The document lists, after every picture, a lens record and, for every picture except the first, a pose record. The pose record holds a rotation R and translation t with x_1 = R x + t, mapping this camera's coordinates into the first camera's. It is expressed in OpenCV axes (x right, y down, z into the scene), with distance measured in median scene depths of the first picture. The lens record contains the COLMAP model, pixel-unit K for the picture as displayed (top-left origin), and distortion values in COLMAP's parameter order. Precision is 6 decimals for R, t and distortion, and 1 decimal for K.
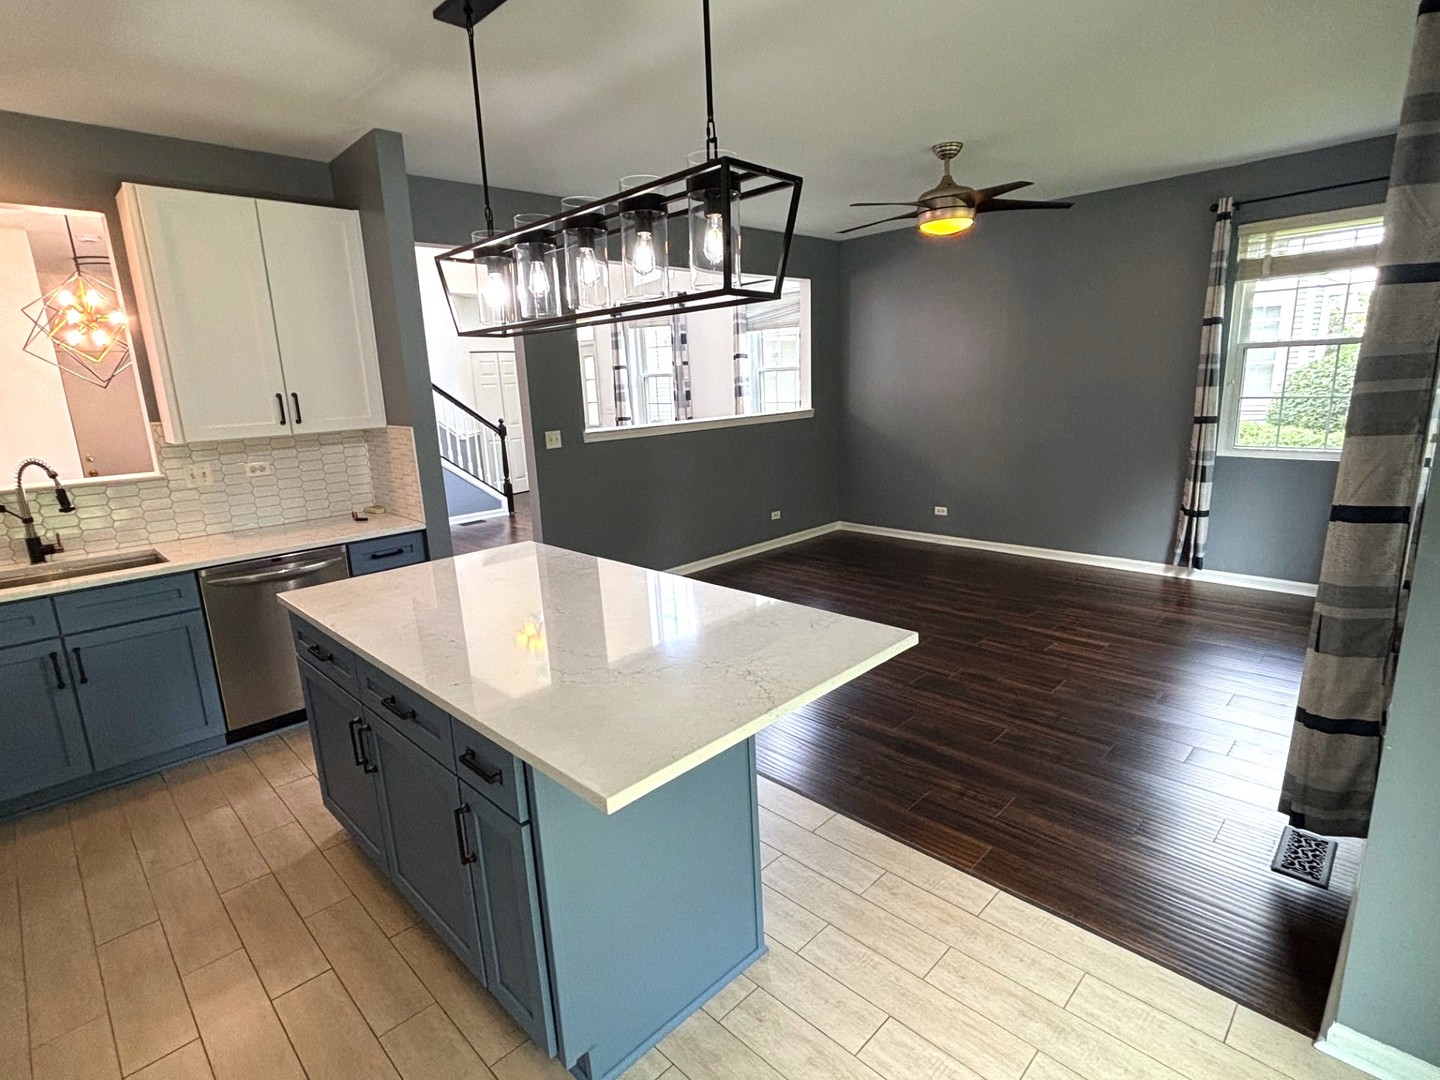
lens RADIAL K [[724.4, 0, 732.5], [0, 724.4, 540.1], [0, 0, 1]] dist [0.003514, -0.000212]
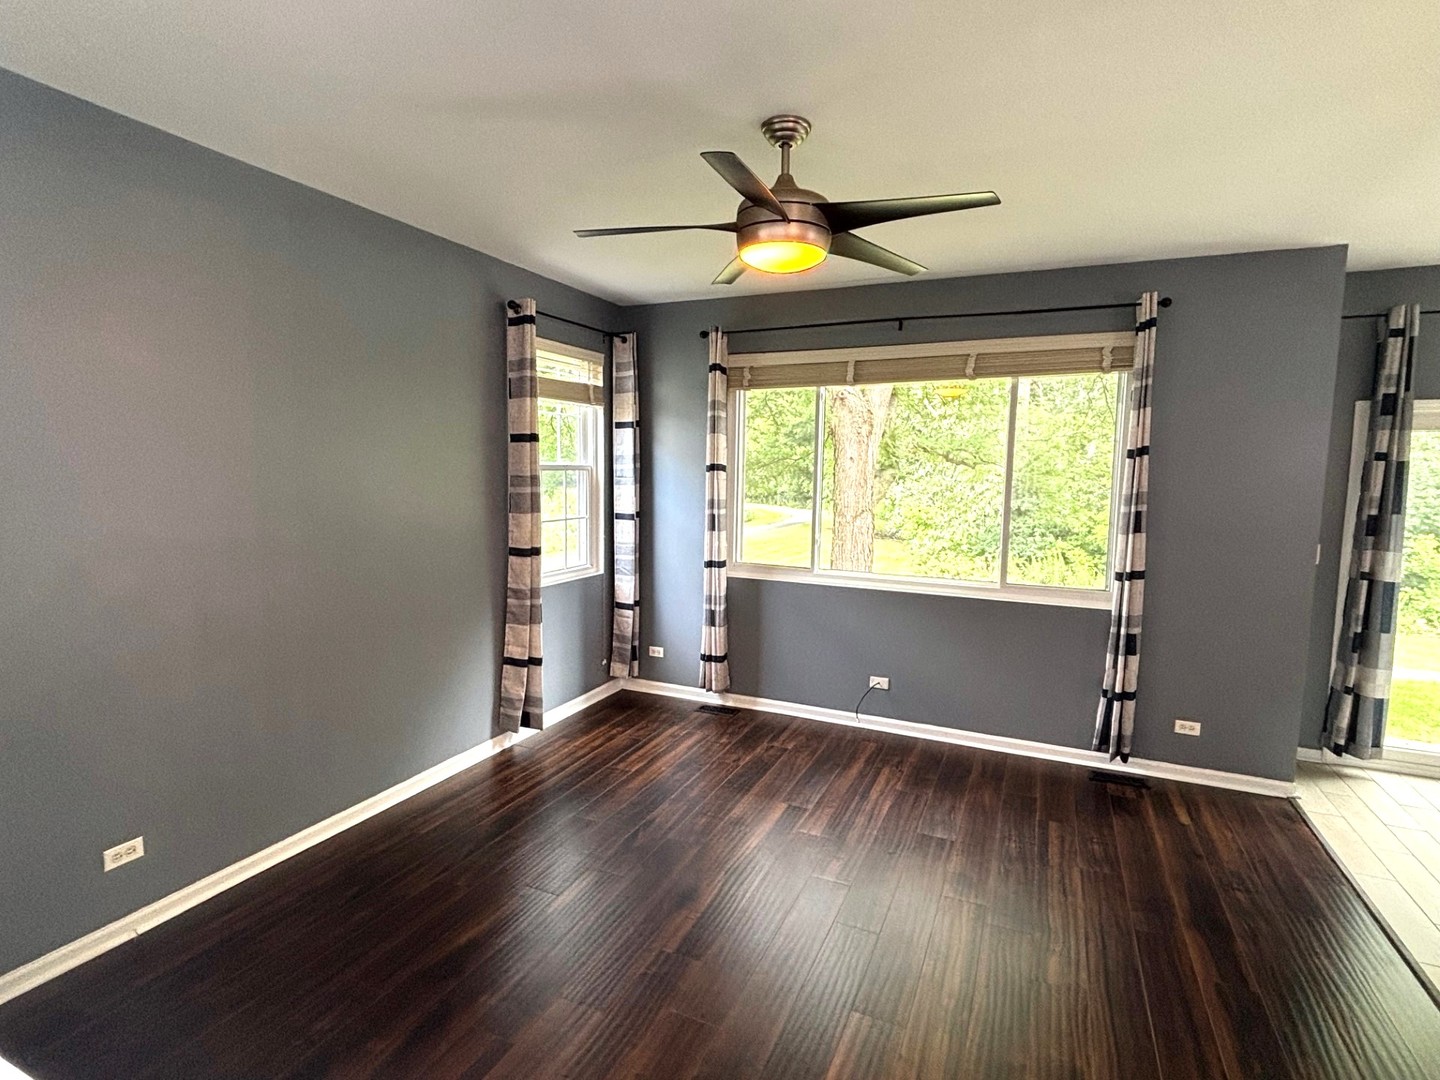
lens RADIAL K [[724.4, 0, 716.4], [0, 724.4, 536.5], [0, 0, 1]] dist [0.003514, -0.000212]
pose [[-0.330469, -0.054292, 0.942254, -0.305758], [0.208842, 0.969390, 0.129101, -0.347104], [-0.920421, 0.239446, -0.309015, 1.488138]]
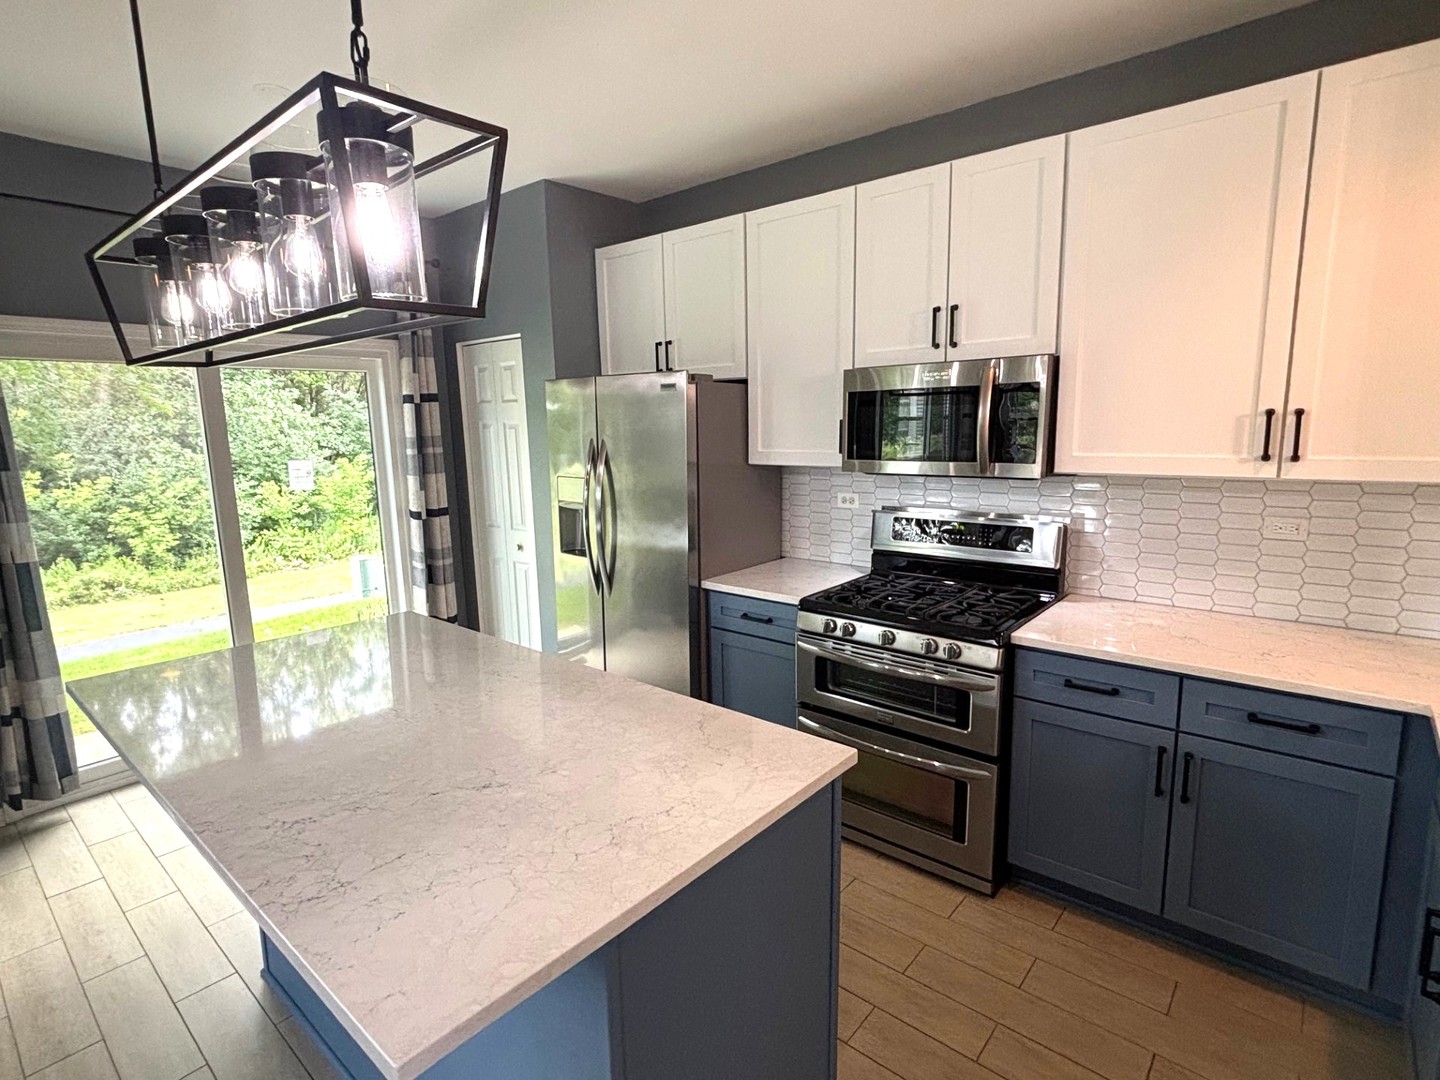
lens RADIAL K [[724.4, 0, 720.9], [0, 724.4, 537.9], [0, 0, 1]] dist [0.003514, -0.000212]
pose [[-0.995972, 0.069299, -0.056907, -0.344265], [0.043127, 0.926597, 0.373574, -0.221053], [0.078618, 0.369615, -0.925853, 1.029248]]
